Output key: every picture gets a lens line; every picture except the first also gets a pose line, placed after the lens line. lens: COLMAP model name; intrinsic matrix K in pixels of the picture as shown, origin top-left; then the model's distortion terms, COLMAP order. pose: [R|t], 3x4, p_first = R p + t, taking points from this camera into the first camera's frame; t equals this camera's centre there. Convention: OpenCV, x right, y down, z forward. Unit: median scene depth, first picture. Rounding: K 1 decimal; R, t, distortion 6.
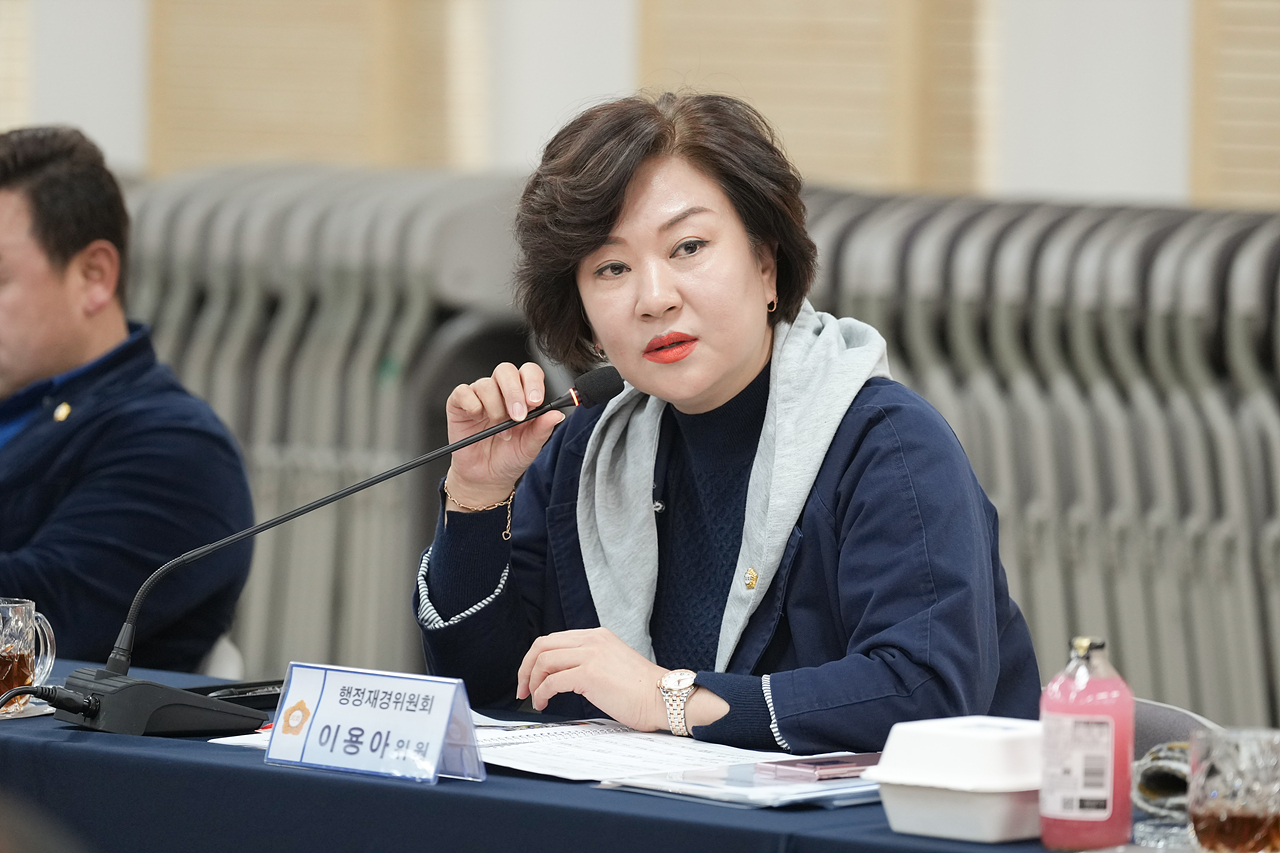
lens RADIAL K [[8074.4, 0, 640.0], [0, 8074.4, 426.5], [0, 0, 1]] dist [-0.051405, -11.246541]
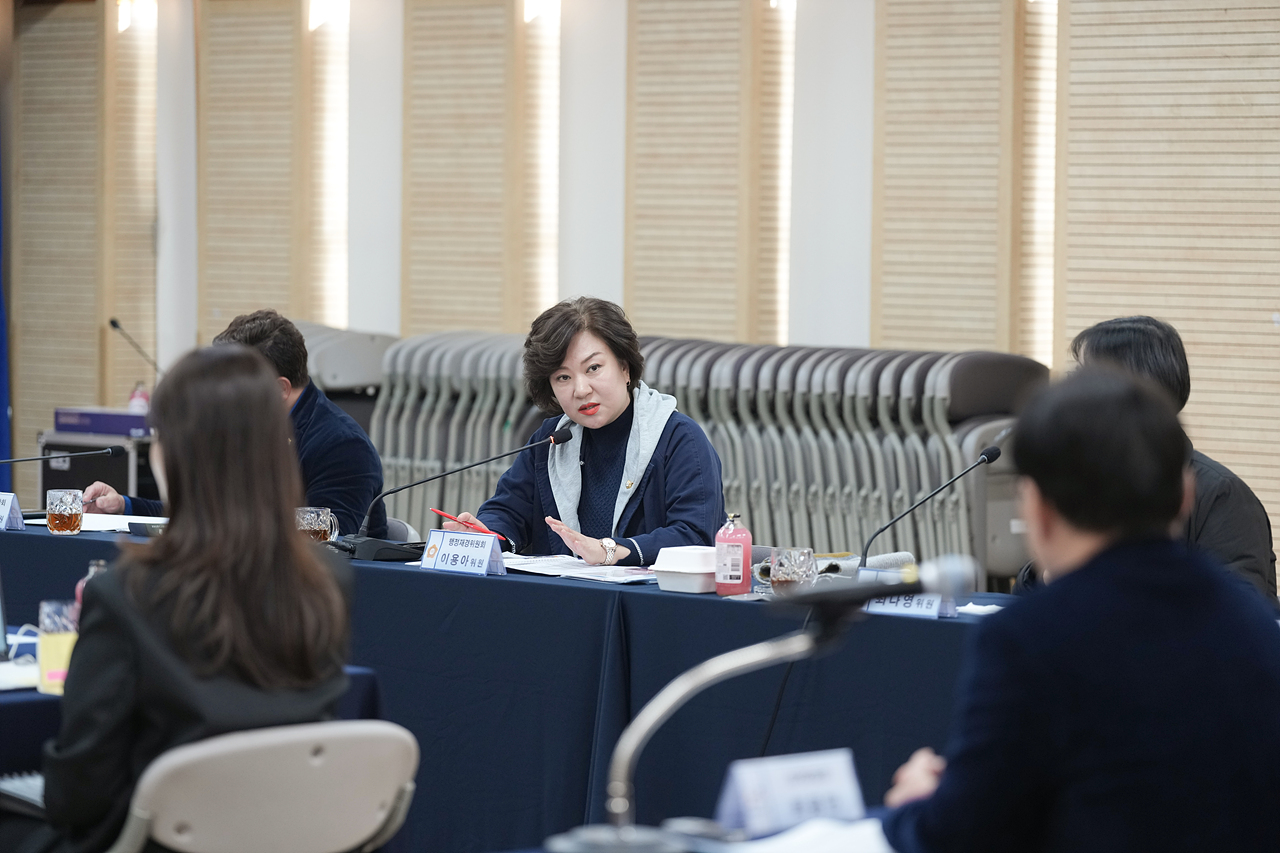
lens RADIAL K [[4629.2, 0, 640.0], [0, 4629.2, 426.5], [0, 0, 1]] dist [-0.013454, -0.354315]
pose [[0.999812, -0.004441, -0.018897, 0.049698], [0.004204, 0.999912, -0.012583, 0.015731], [0.018951, 0.012501, 0.999742, -0.442435]]
